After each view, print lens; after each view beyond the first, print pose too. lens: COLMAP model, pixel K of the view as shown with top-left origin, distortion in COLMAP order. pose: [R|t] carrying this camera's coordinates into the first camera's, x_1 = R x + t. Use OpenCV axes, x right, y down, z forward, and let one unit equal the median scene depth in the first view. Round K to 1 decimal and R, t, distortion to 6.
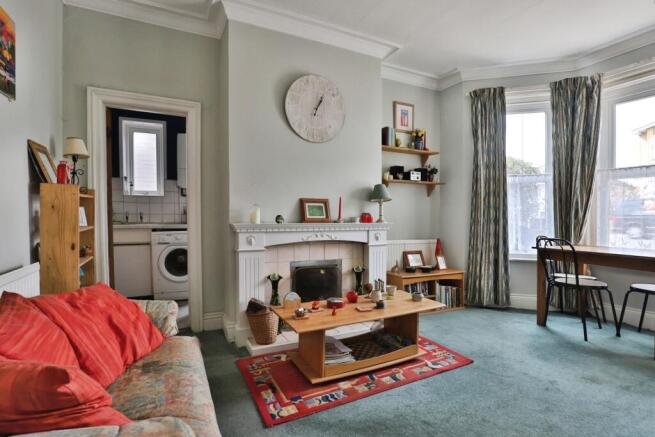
lens RADIAL K [[318.2, 0, 329.6], [0, 318.2, 216.8], [0, 0, 1]] dist [-0.043342, 0.008961]
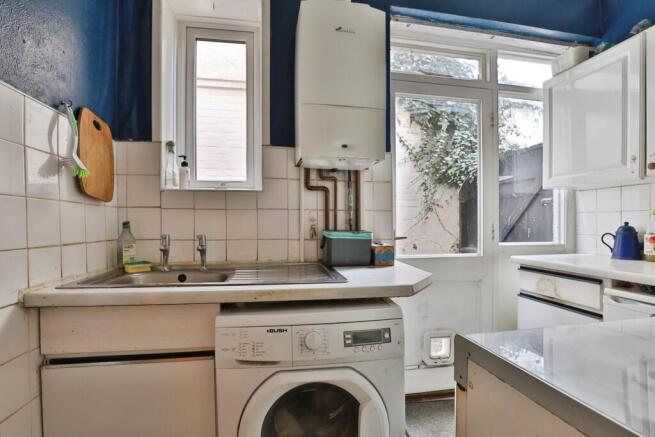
lens RADIAL K [[318.2, 0, 329.6], [0, 318.2, 216.8], [0, 0, 1]] dist [-0.043342, 0.008961]
pose [[0.960617, 0.002057, -0.277870, -0.360998], [-0.006247, 0.999880, -0.014194, -0.031541], [0.277807, 0.015371, 0.960514, 0.692757]]
